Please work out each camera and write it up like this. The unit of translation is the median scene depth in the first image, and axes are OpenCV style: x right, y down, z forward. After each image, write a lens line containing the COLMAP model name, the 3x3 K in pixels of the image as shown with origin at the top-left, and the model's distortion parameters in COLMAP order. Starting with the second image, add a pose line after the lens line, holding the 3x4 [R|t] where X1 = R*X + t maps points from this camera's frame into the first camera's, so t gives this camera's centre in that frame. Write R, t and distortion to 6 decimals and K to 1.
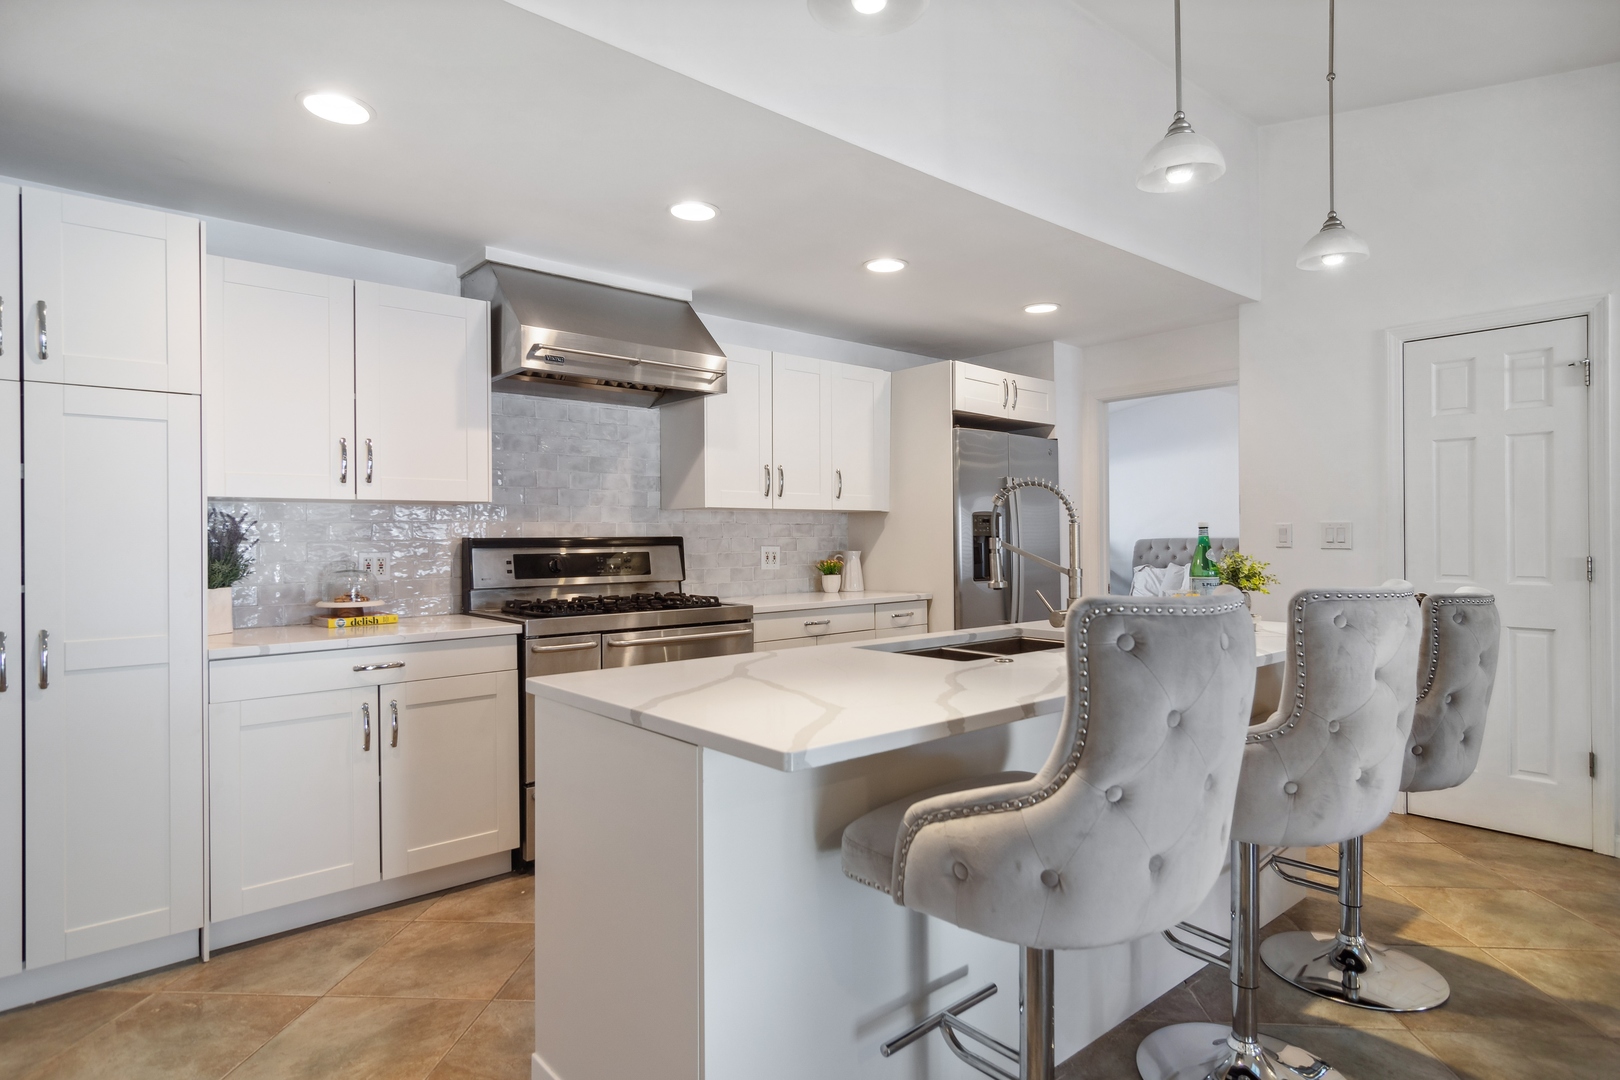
lens RADIAL K [[887.4, 0, 813.2], [0, 887.4, 539.3], [0, 0, 1]] dist [0.005703, -0.000062]
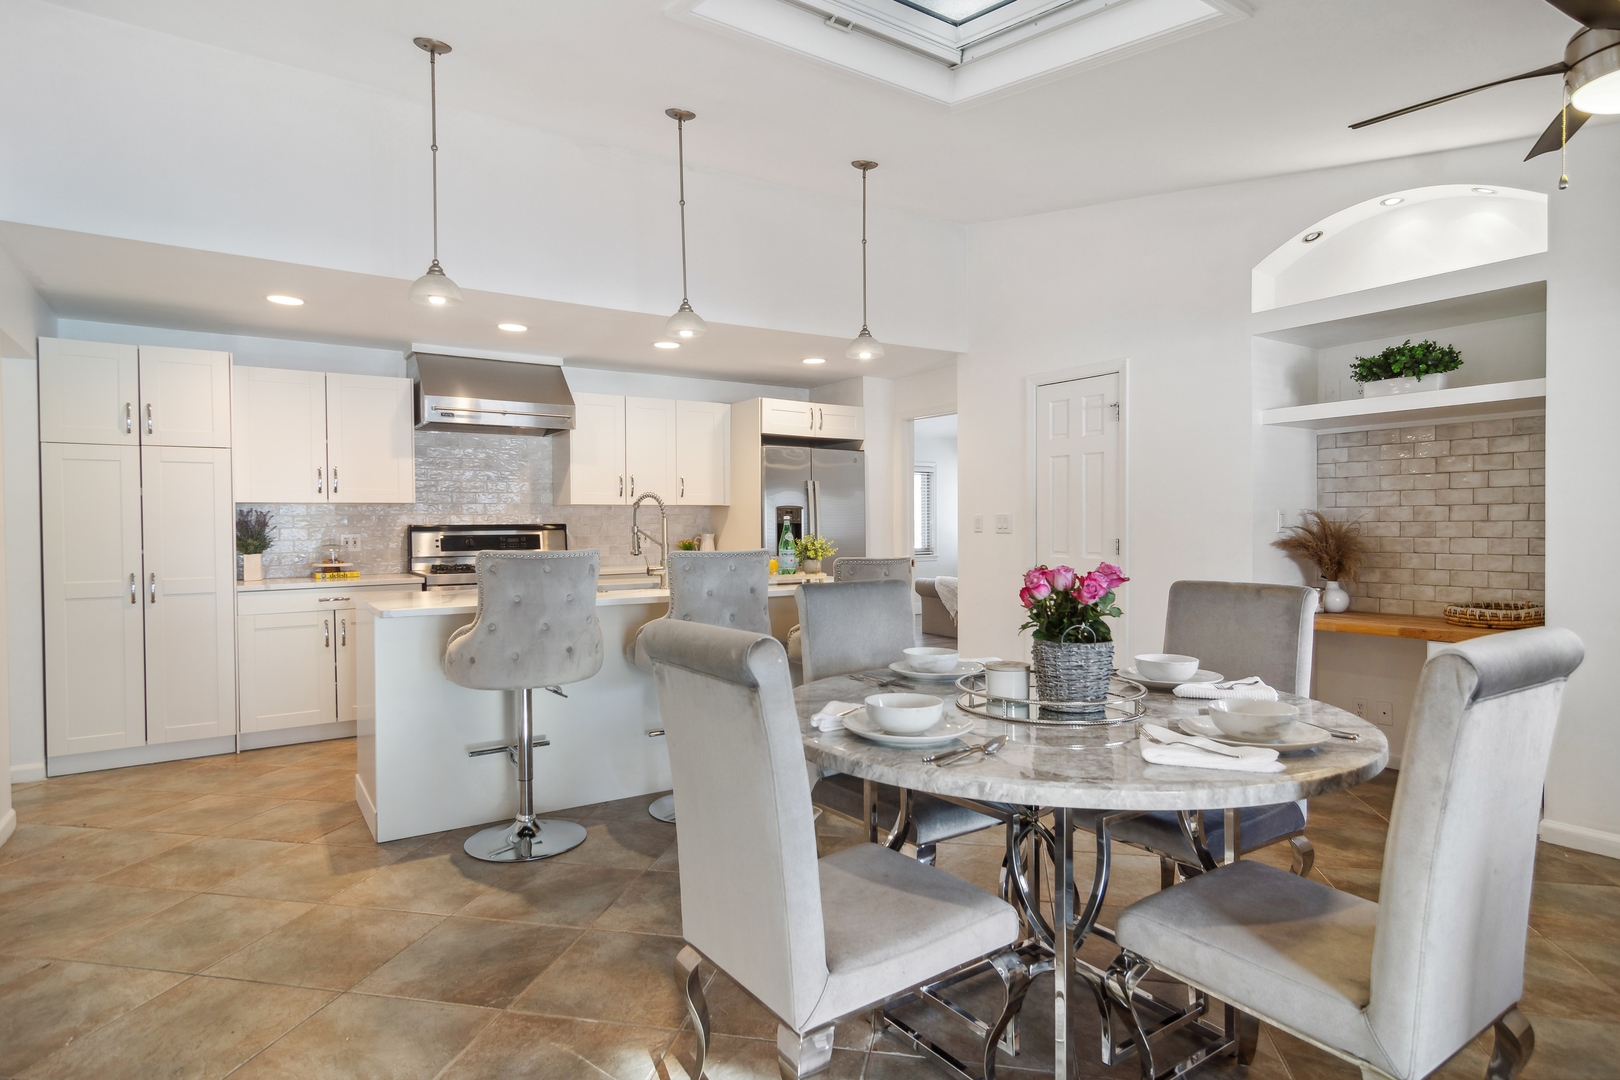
lens RADIAL K [[887.4, 0, 813.0], [0, 887.4, 545.3], [0, 0, 1]] dist [0.005703, -0.000062]
pose [[0.990883, 0.003935, -0.134669, 0.533103], [-0.000403, 0.999655, 0.026243, -0.007227], [0.134726, -0.025950, 0.990543, -0.471244]]
